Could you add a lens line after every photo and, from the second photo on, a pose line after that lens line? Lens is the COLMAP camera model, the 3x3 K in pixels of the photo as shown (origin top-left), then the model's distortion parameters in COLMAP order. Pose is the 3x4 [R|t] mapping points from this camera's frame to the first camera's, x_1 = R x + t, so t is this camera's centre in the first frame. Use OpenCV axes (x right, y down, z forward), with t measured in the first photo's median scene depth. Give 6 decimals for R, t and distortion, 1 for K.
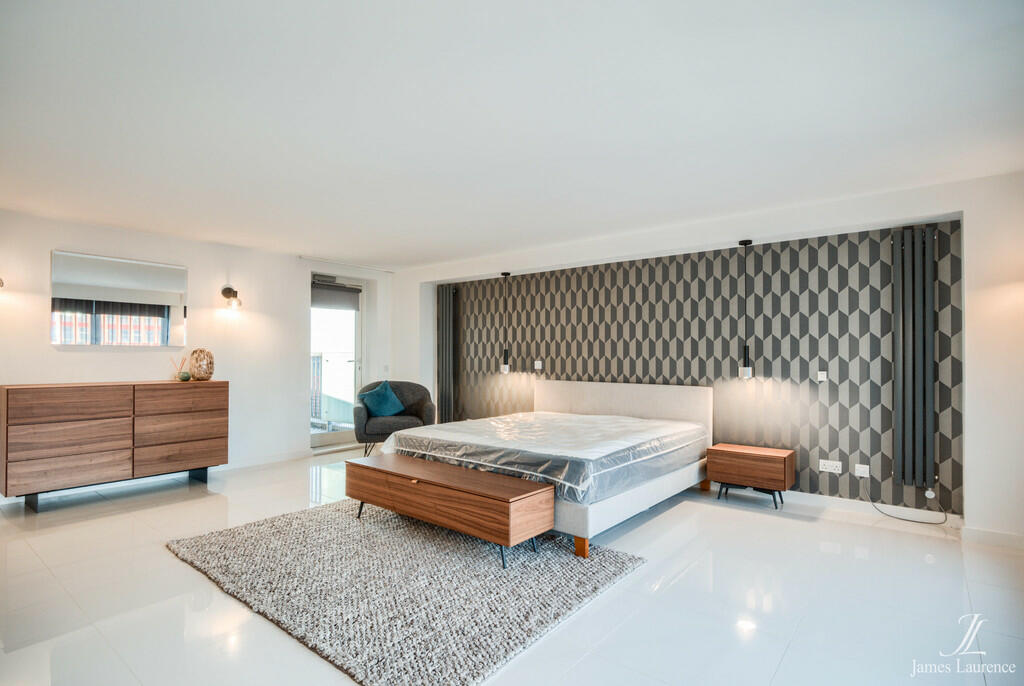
lens RADIAL K [[527.6, 0, 512.6], [0, 527.6, 354.4], [0, 0, 1]] dist [-0.003697, -0.003044]
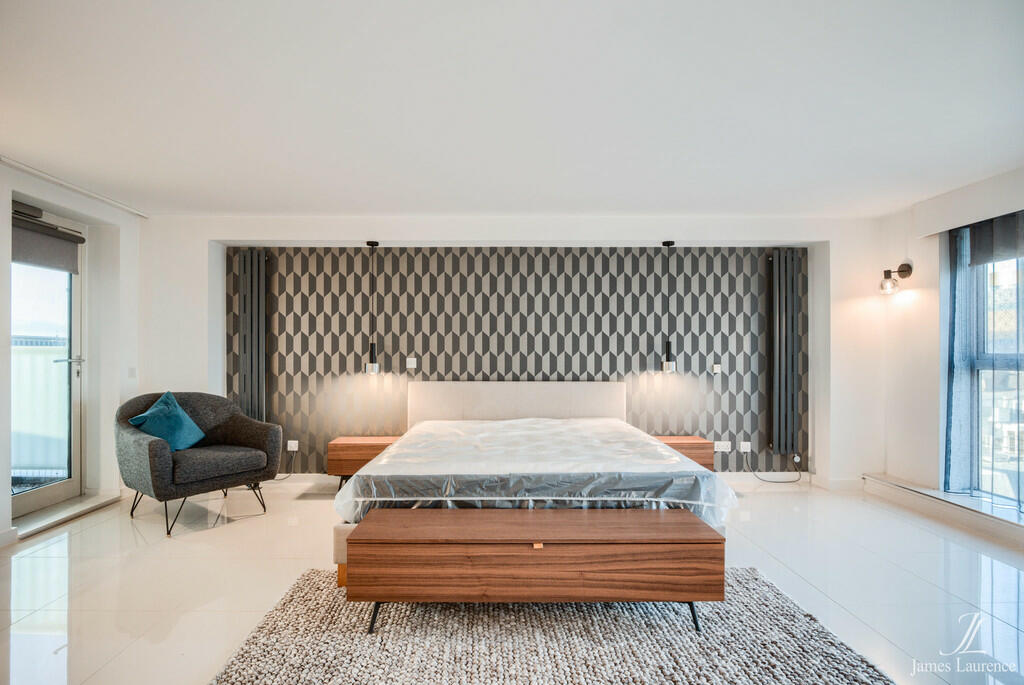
lens RADIAL K [[527.6, 0, 505.8], [0, 527.6, 349.8], [0, 0, 1]] dist [-0.003697, -0.003044]
pose [[0.761016, -0.000102, 0.648733, -0.442933], [0.000248, 1.000000, -0.000133, 0.000189], [-0.648733, 0.000262, 0.761016, 0.371448]]
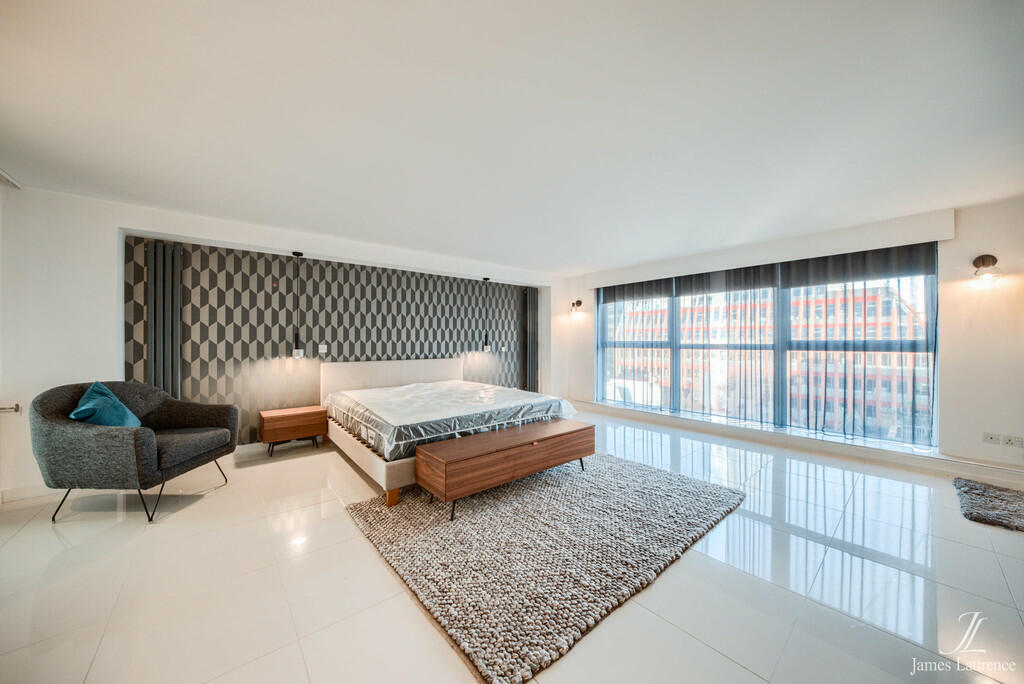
lens RADIAL K [[354.6, 0, 505.5], [0, 354.6, 335.2], [0, 0, 1]] dist [-0.005206, 0.000238]
pose [[0.190147, 0.008130, 0.981722, -0.703436], [-0.005217, 0.999960, -0.007271, -0.004379], [-0.981742, -0.003739, 0.190182, 0.630536]]
